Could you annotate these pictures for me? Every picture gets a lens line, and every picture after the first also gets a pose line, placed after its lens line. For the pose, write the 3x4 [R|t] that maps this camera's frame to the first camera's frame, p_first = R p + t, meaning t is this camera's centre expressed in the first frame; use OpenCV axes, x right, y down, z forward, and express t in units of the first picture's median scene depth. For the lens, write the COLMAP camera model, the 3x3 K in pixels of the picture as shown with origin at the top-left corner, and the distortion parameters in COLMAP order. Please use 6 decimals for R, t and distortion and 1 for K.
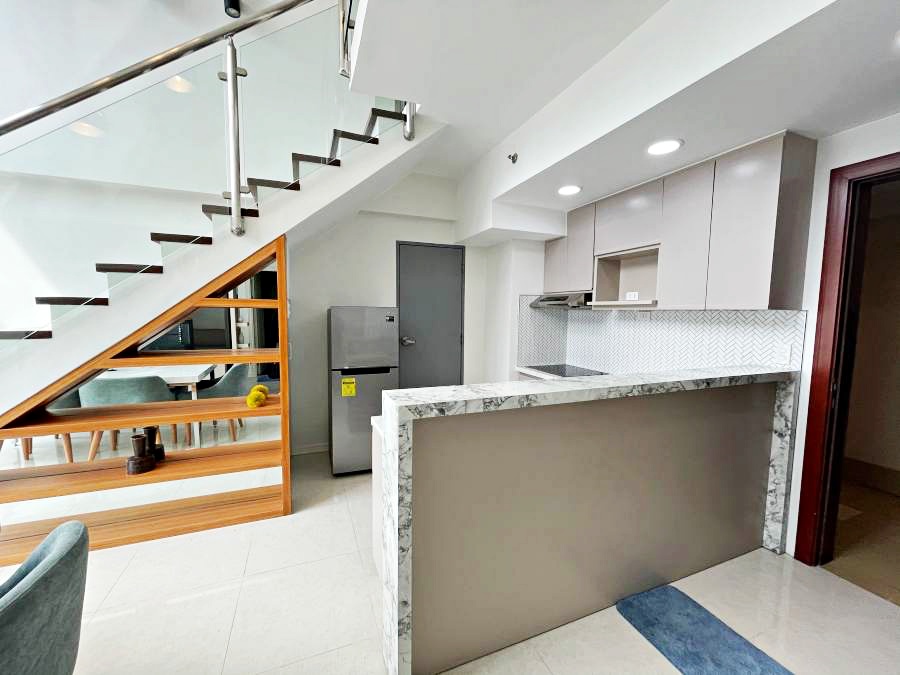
lens RADIAL K [[361.0, 0, 449.5], [0, 361.0, 341.6], [0, 0, 1]] dist [-0.002857, -0.000153]
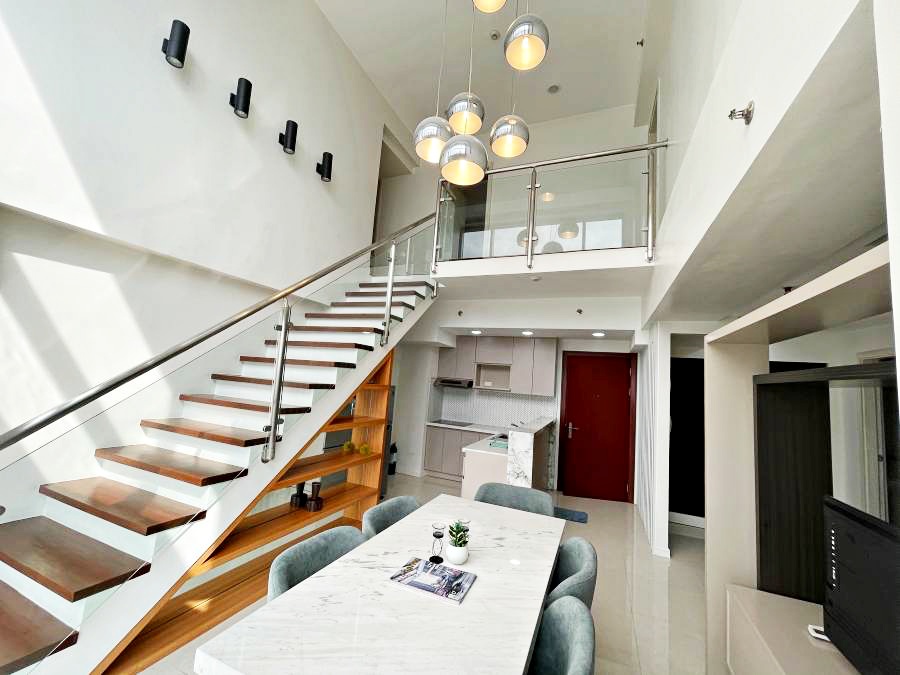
lens RADIAL K [[361.0, 0, 445.3], [0, 361.0, 338.3], [0, 0, 1]] dist [-0.002857, -0.000153]
pose [[0.703419, 0.123421, 0.699978, -1.467396], [-0.010375, 0.986487, -0.163512, -0.059459], [-0.710700, 0.107755, 0.695194, -0.350339]]
